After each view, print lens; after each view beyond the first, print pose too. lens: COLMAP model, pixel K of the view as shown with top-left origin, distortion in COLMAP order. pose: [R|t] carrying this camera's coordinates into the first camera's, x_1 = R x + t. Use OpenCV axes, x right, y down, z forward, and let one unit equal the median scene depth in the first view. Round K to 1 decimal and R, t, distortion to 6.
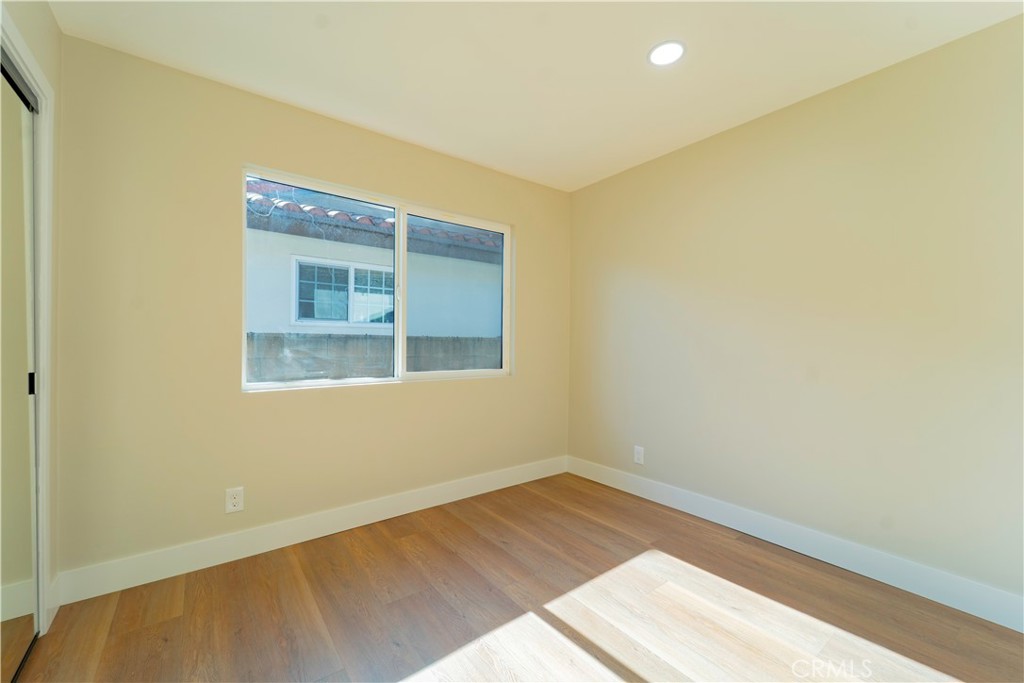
lens RADIAL K [[411.1, 0, 506.7], [0, 411.1, 341.0], [0, 0, 1]] dist [-0.000379, -0.000745]
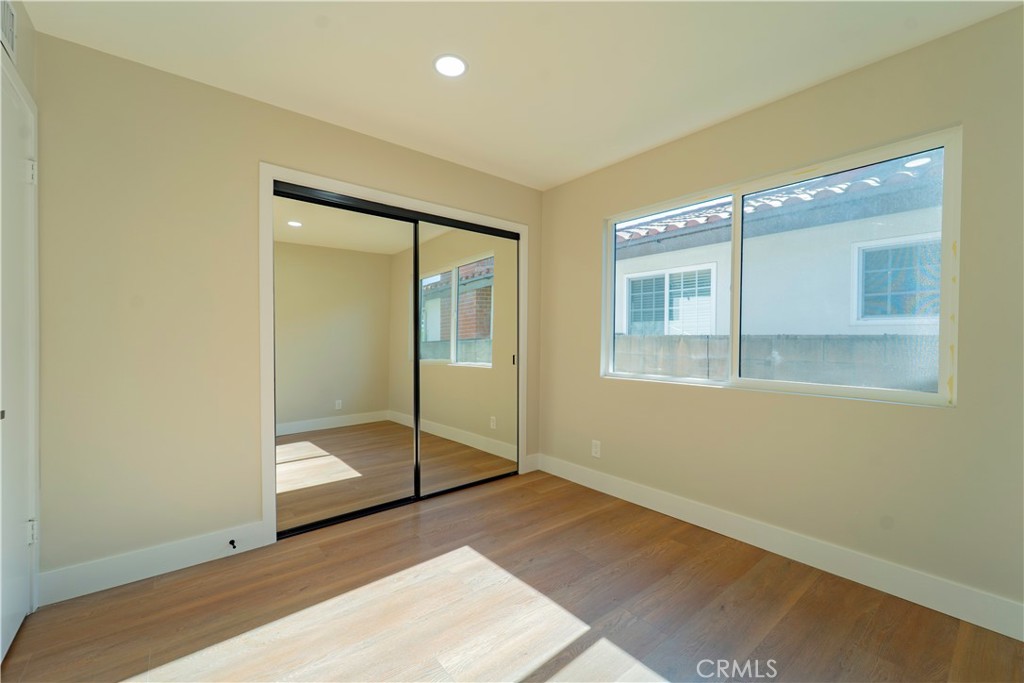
lens RADIAL K [[411.1, 0, 505.8], [0, 411.1, 343.3], [0, 0, 1]] dist [-0.000379, -0.000745]
pose [[0.033558, 0.003423, -0.999431, 0.714754], [-0.005576, 0.999979, 0.003237, 0.002430], [0.999421, 0.005464, 0.033576, 0.555299]]
